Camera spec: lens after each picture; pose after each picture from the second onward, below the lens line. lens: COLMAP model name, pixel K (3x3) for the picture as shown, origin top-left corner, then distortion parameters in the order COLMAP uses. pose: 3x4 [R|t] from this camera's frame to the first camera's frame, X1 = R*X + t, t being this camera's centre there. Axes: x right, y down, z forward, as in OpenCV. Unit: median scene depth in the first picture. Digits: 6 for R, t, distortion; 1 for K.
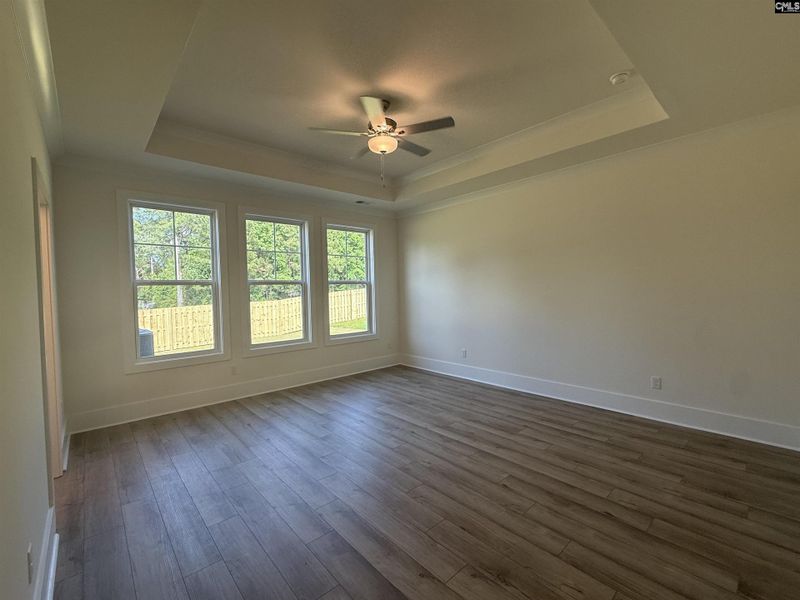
lens RADIAL K [[349.0, 0, 400.0], [0, 349.0, 300.0], [0, 0, 1]] dist [-0.000162, 0.000365]
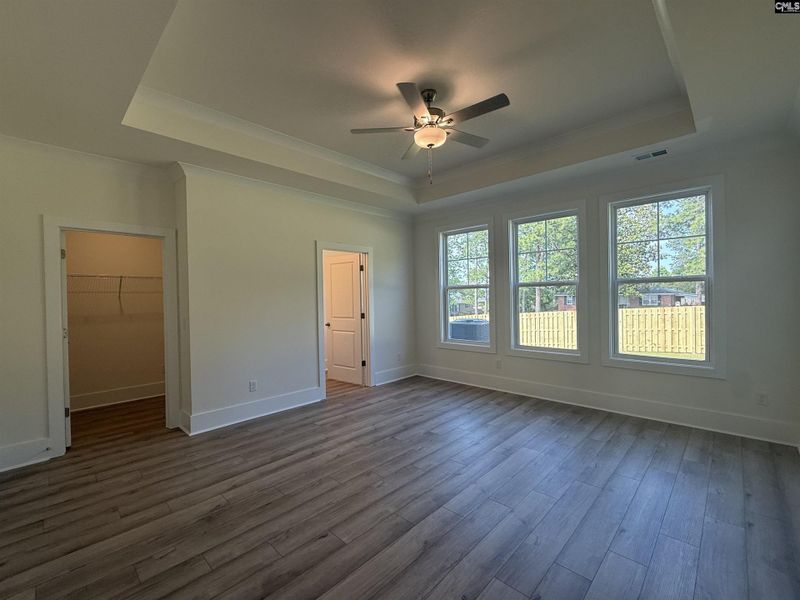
lens RADIAL K [[349.0, 0, 400.0], [0, 349.0, 300.0], [0, 0, 1]] dist [-0.000162, 0.000365]
pose [[0.075643, 0.029734, -0.996692, 0.797413], [-0.013077, 0.999499, 0.028825, -0.042093], [0.997049, 0.010853, 0.075994, 0.784575]]
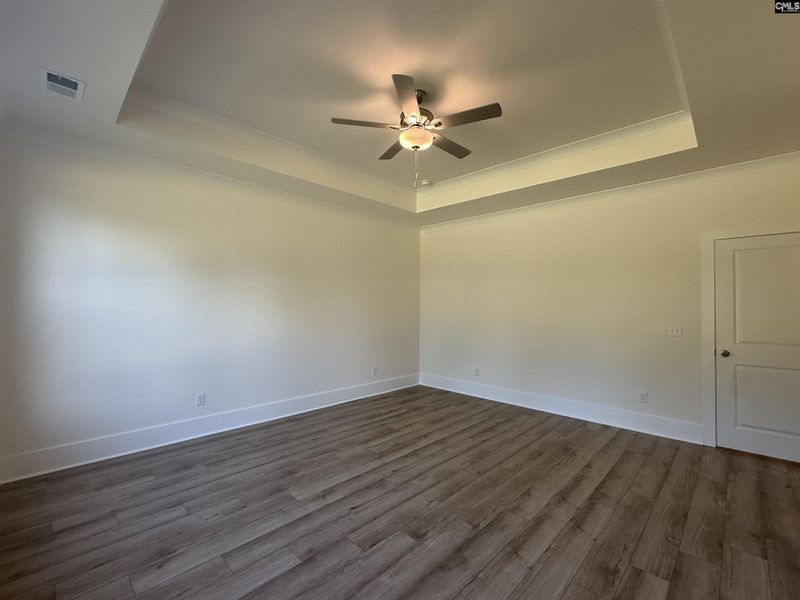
lens RADIAL K [[349.0, 0, 400.0], [0, 349.0, 300.0], [0, 0, 1]] dist [-0.000162, 0.000365]
pose [[-0.068179, 0.036889, 0.996991, -0.825593], [0.022913, 0.999110, -0.035401, -0.013262], [-0.997410, 0.020431, -0.068963, 1.016833]]
